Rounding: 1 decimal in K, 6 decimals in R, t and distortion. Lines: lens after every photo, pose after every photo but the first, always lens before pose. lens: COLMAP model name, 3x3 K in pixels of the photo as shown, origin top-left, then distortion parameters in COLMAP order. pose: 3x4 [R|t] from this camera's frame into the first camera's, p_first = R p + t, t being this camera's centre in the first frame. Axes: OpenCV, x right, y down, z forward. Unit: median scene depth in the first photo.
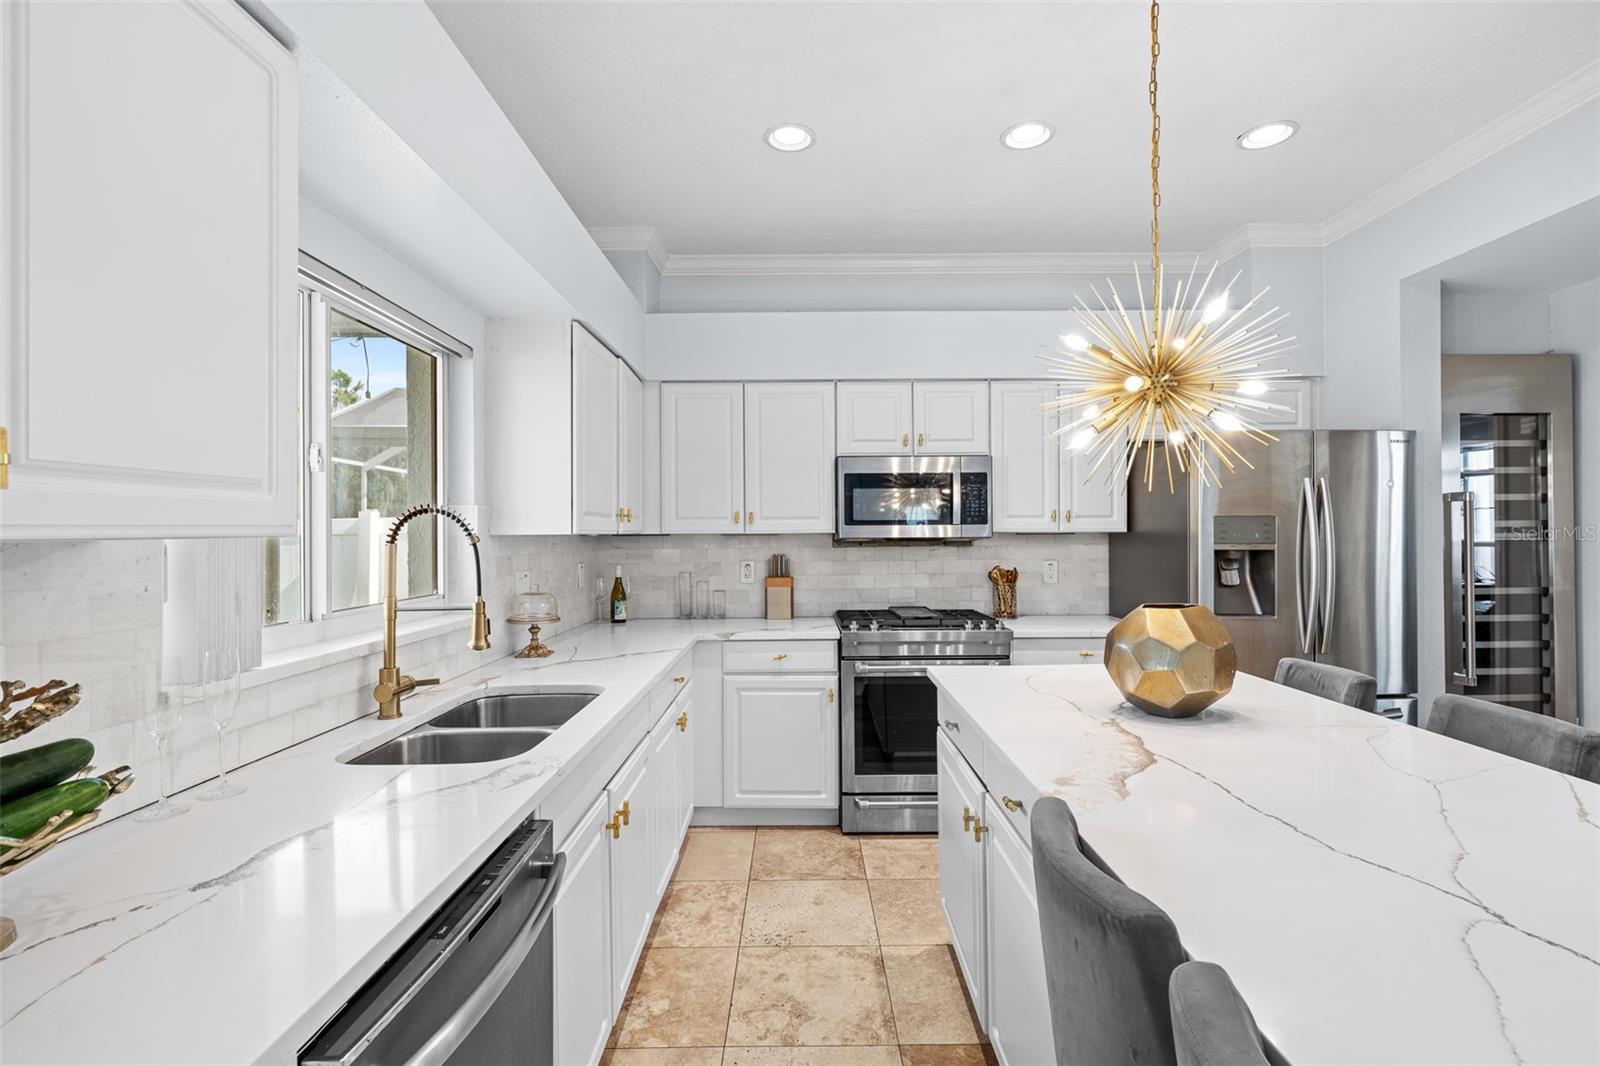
lens RADIAL K [[724.9, 0, 797.8], [0, 724.9, 529.0], [0, 0, 1]] dist [-0.000645, 0.000073]
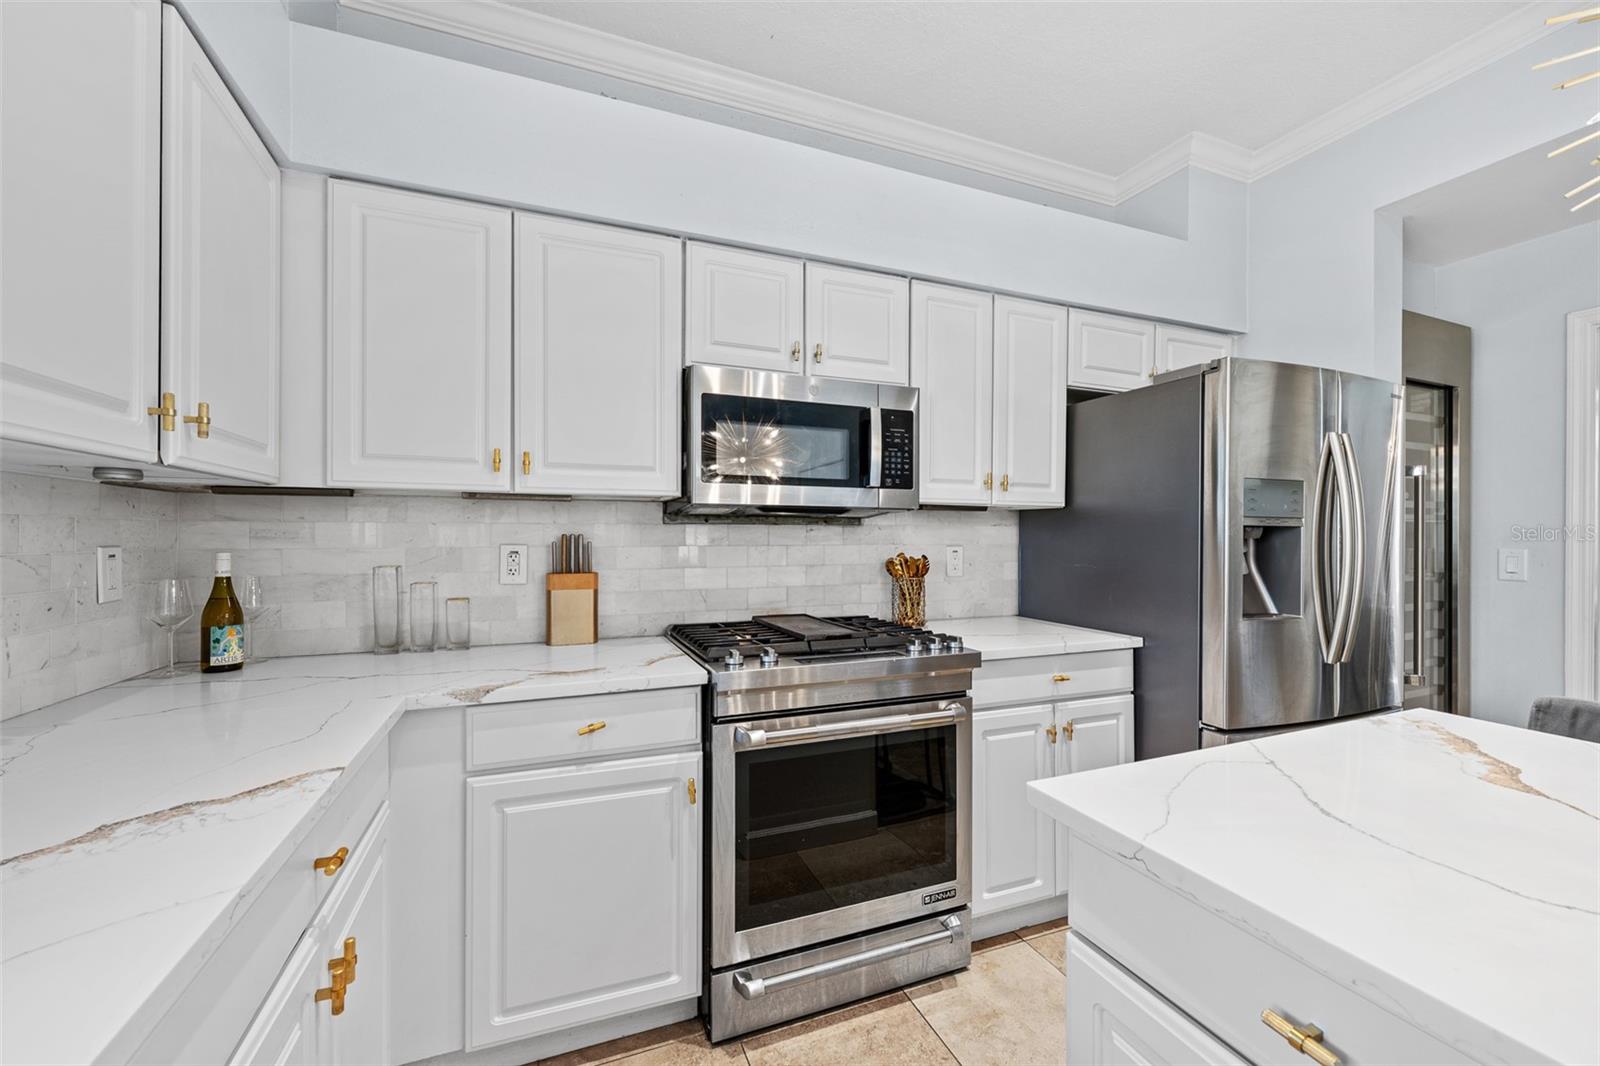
lens RADIAL K [[638.4, 0, 796.7], [0, 638.4, 537.0], [0, 0, 1]] dist [-0.002180, -0.000115]
pose [[0.928666, 0.008469, 0.370820, -0.053704], [-0.011760, 0.999909, 0.006617, 0.034769], [-0.370730, -0.010506, 0.928681, 0.494262]]
